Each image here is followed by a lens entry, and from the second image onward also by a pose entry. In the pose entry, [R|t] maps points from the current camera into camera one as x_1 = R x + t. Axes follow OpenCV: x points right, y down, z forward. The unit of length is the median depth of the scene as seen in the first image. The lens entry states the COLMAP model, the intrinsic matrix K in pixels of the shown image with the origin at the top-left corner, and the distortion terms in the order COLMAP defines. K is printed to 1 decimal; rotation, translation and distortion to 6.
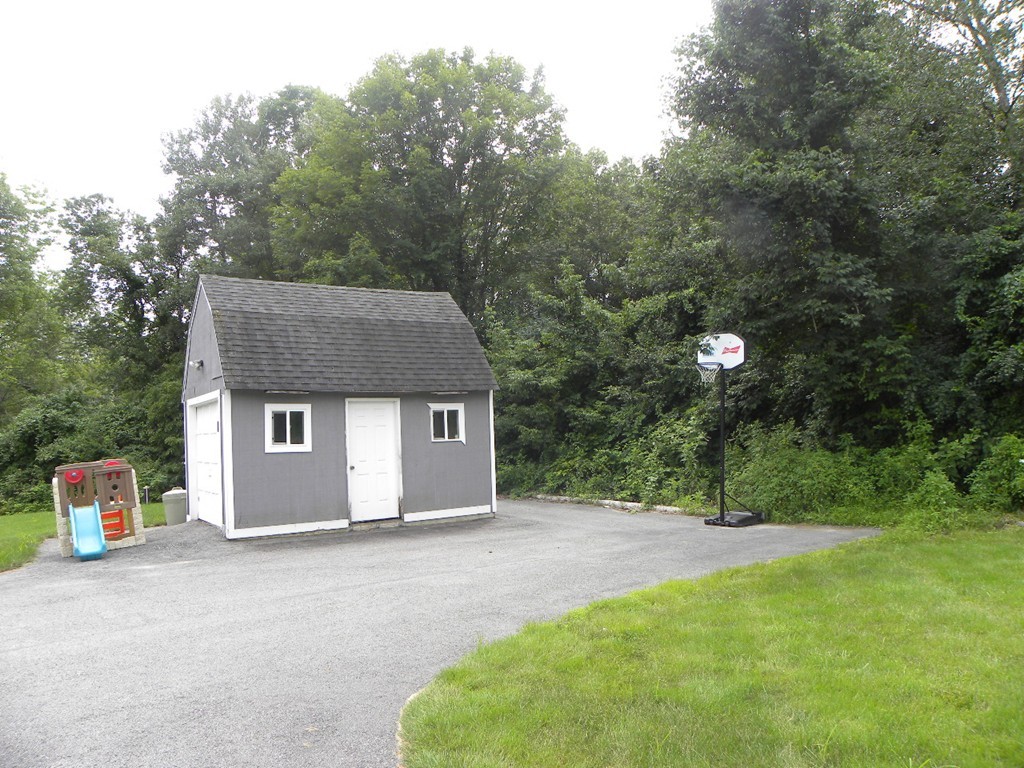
lens RADIAL K [[786.1, 0, 512.6], [0, 786.1, 384.3], [0, 0, 1]] dist [-0.151812, 0.092132]
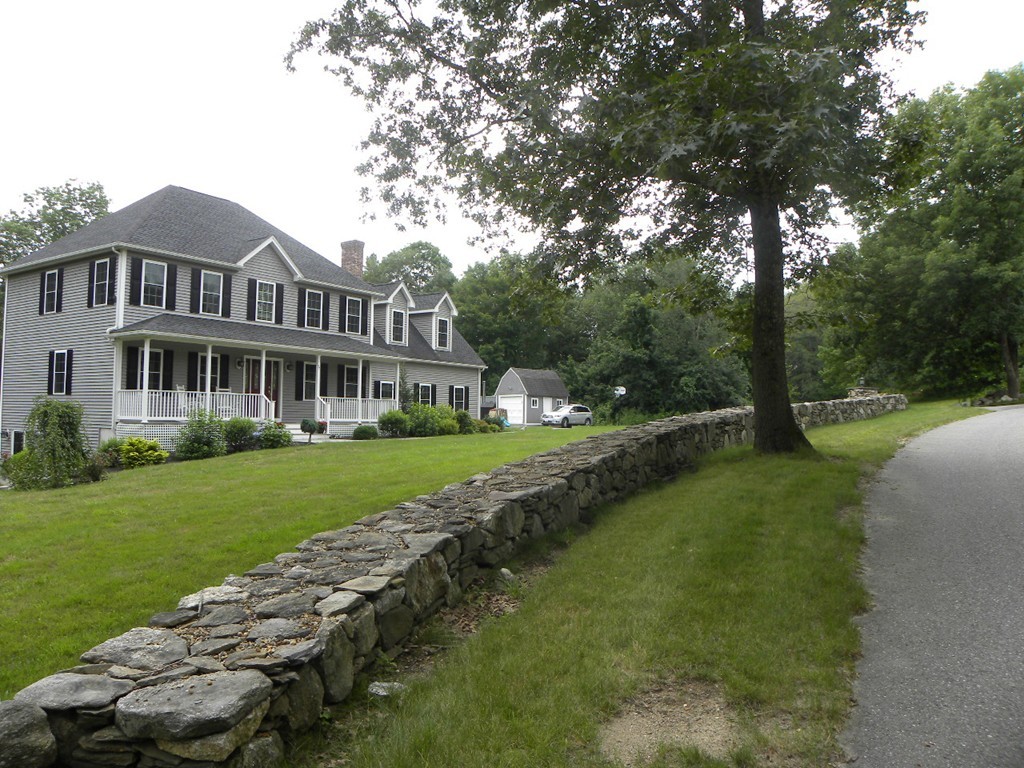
lens RADIAL K [[786.1, 0, 510.9], [0, 786.1, 385.4], [0, 0, 1]] dist [-0.151812, 0.092132]
pose [[0.979479, 0.053948, 0.194191, -1.193706], [-0.056978, 0.998325, 0.010046, -0.078656], [-0.193324, -0.020904, 0.980912, -3.214261]]
